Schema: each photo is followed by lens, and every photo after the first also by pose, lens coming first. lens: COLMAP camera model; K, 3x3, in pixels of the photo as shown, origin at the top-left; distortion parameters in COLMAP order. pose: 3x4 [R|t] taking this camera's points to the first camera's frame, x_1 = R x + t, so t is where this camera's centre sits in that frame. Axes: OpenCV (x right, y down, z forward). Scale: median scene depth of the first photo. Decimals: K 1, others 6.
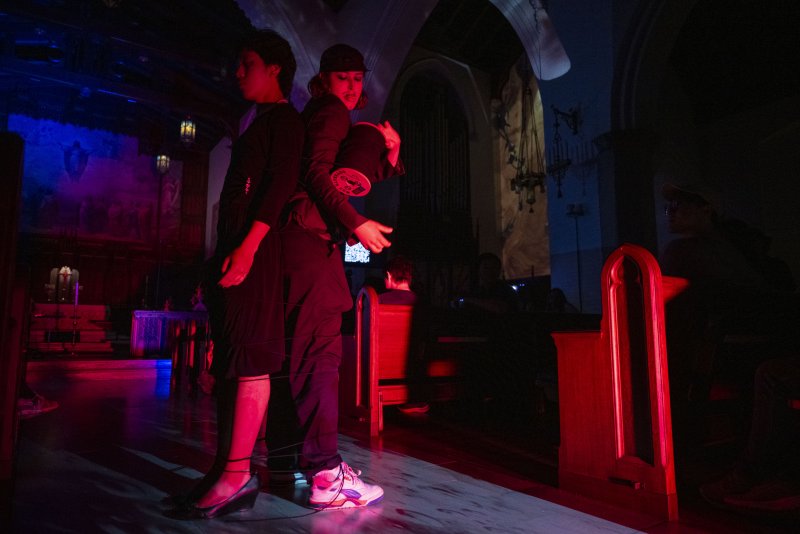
lens RADIAL K [[527.2, 0, 400.0], [0, 527.2, 267.0], [0, 0, 1]] dist [-0.006529, -0.000843]
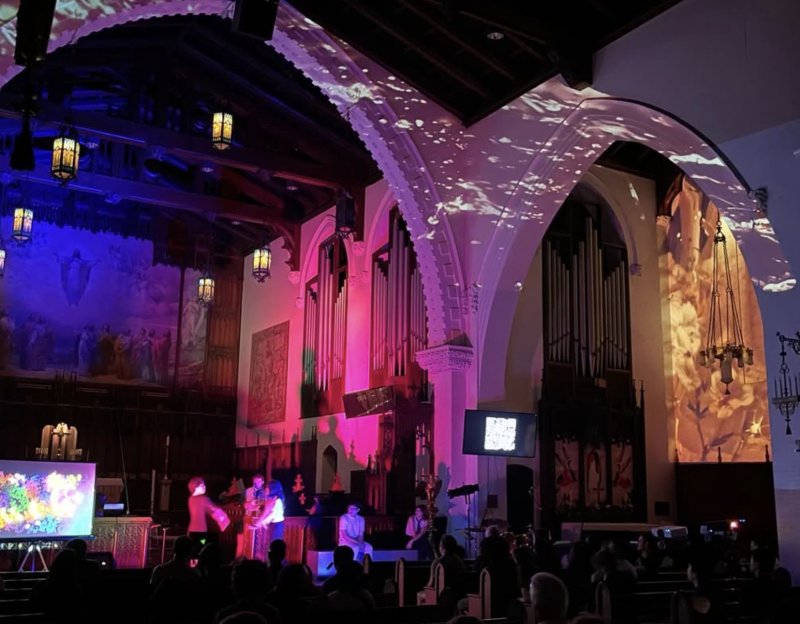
lens RADIAL K [[865.5, 0, 402.6], [0, 865.5, 323.4], [0, 0, 1]] dist [0.068429, -0.010891]
pose [[0.998622, 0.009957, -0.051530, -0.105527], [-0.012798, 0.998398, -0.055114, -0.081902], [0.050899, 0.055697, 0.997149, -0.208321]]
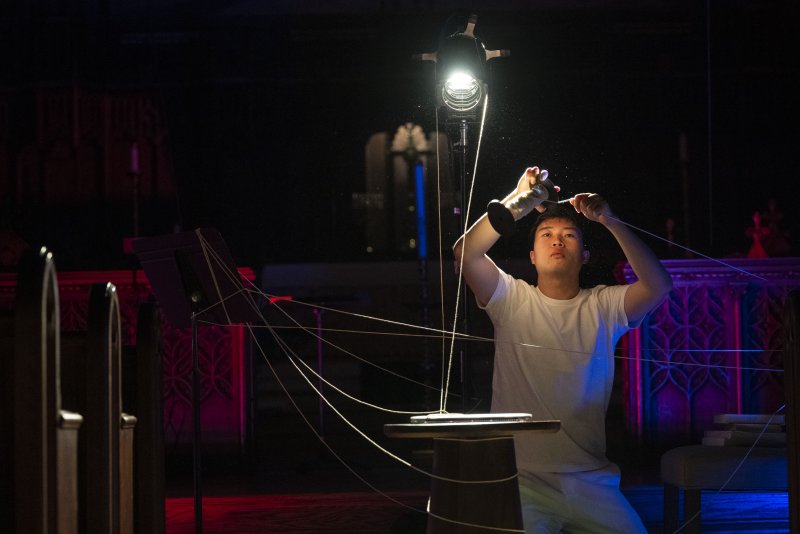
lens RADIAL K [[2045.0, 0, 462.4], [0, 2045.0, 266.5], [0, 0, 1]] dist [0.021144, 0.461724]
pose [[0.842279, -0.052177, -0.536511, -0.049304], [0.098269, 0.993488, 0.057655, 0.014824], [0.530009, -0.101283, 0.841922, 0.119486]]
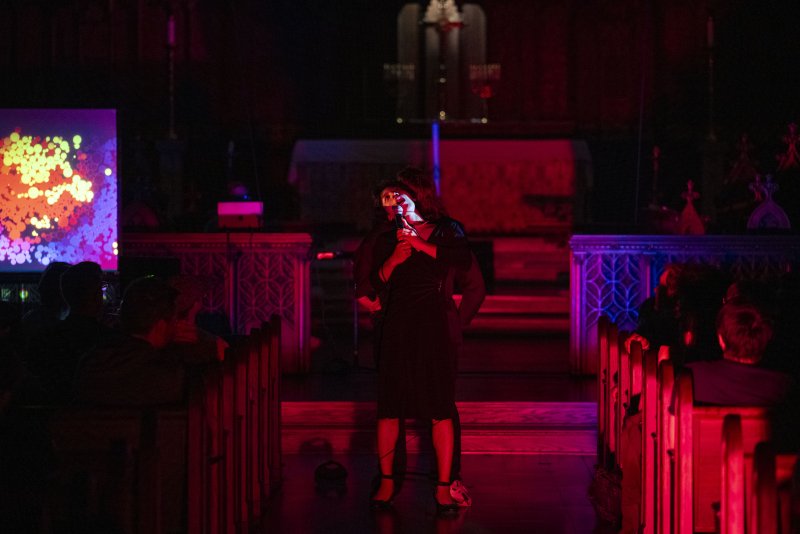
lens RADIAL K [[2933.8, 0, 400.0], [0, 2933.8, 267.0], [0, 0, 1]] dist [-0.024148, 0.112237]
pose [[0.815857, 0.019002, -0.577942, 0.239647], [0.080154, 0.986096, 0.145571, -0.089632], [0.572672, -0.165089, 0.802990, -0.269703]]
